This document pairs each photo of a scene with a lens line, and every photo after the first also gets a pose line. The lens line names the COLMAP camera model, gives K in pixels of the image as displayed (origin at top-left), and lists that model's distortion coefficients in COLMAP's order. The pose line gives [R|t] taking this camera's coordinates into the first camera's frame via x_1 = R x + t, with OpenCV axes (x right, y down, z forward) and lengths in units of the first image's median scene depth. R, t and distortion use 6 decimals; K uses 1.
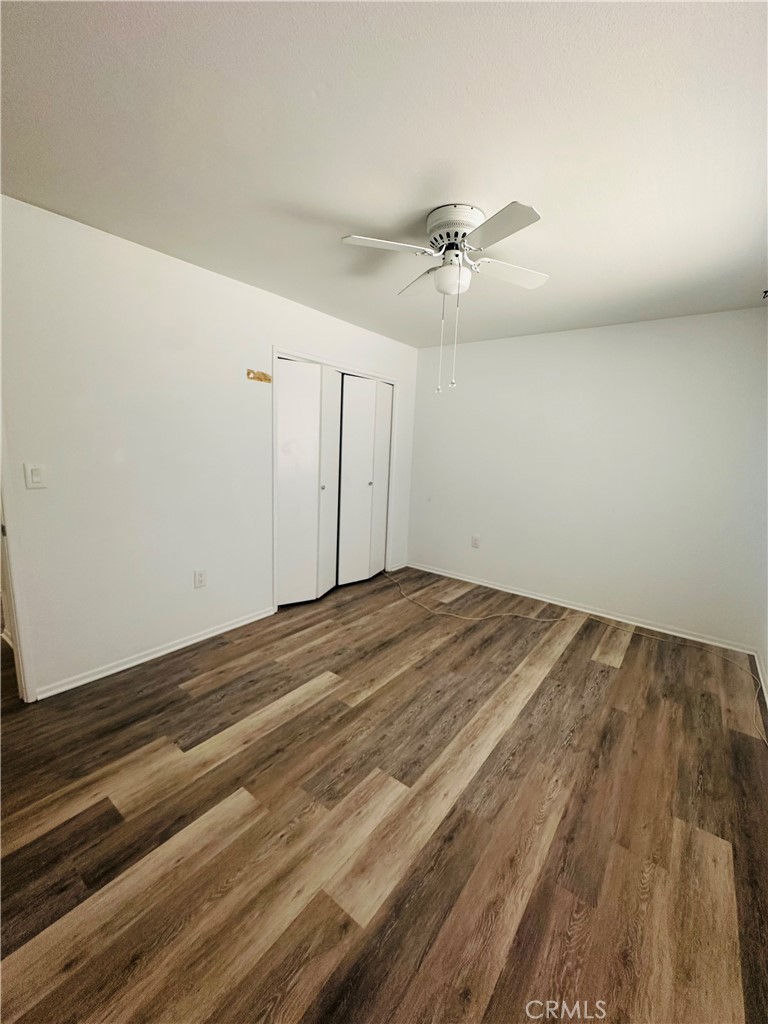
lens RADIAL K [[411.0, 0, 380.4], [0, 411.0, 516.8], [0, 0, 1]] dist [-0.001941, 0.000390]
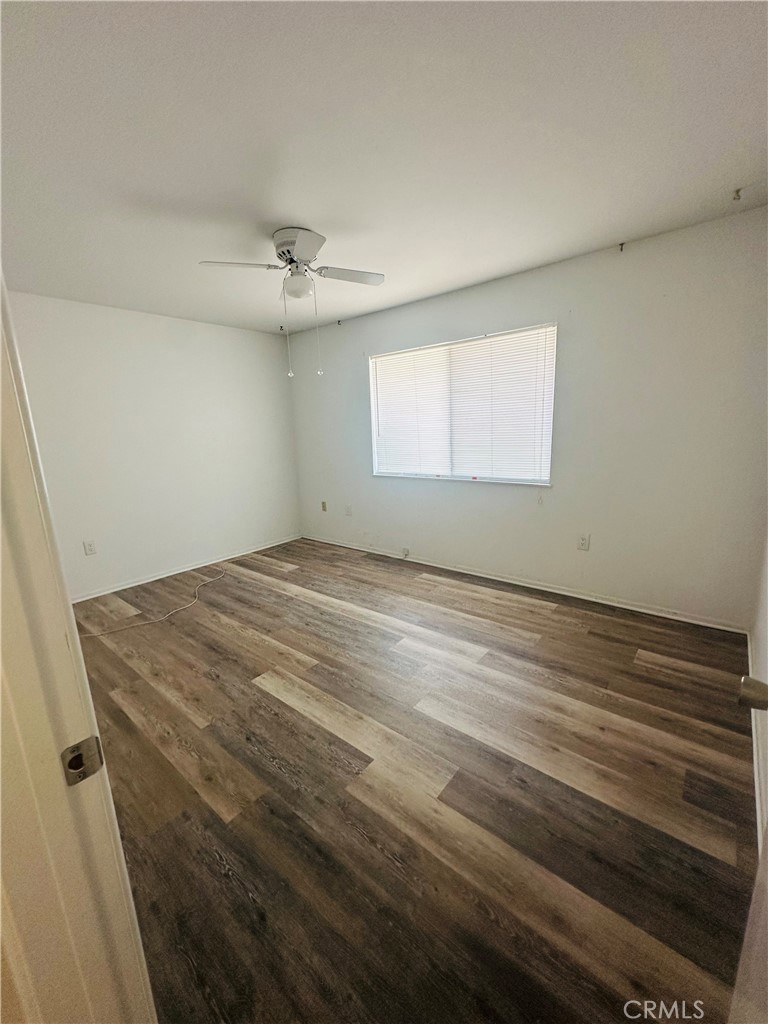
lens RADIAL K [[411.0, 0, 381.7], [0, 411.0, 511.7], [0, 0, 1]] dist [-0.001941, 0.000390]
pose [[0.034360, -0.243802, 0.969216, -0.866872], [0.217654, 0.948337, 0.230834, -0.115815], [-0.975421, 0.203022, 0.085649, 0.552819]]
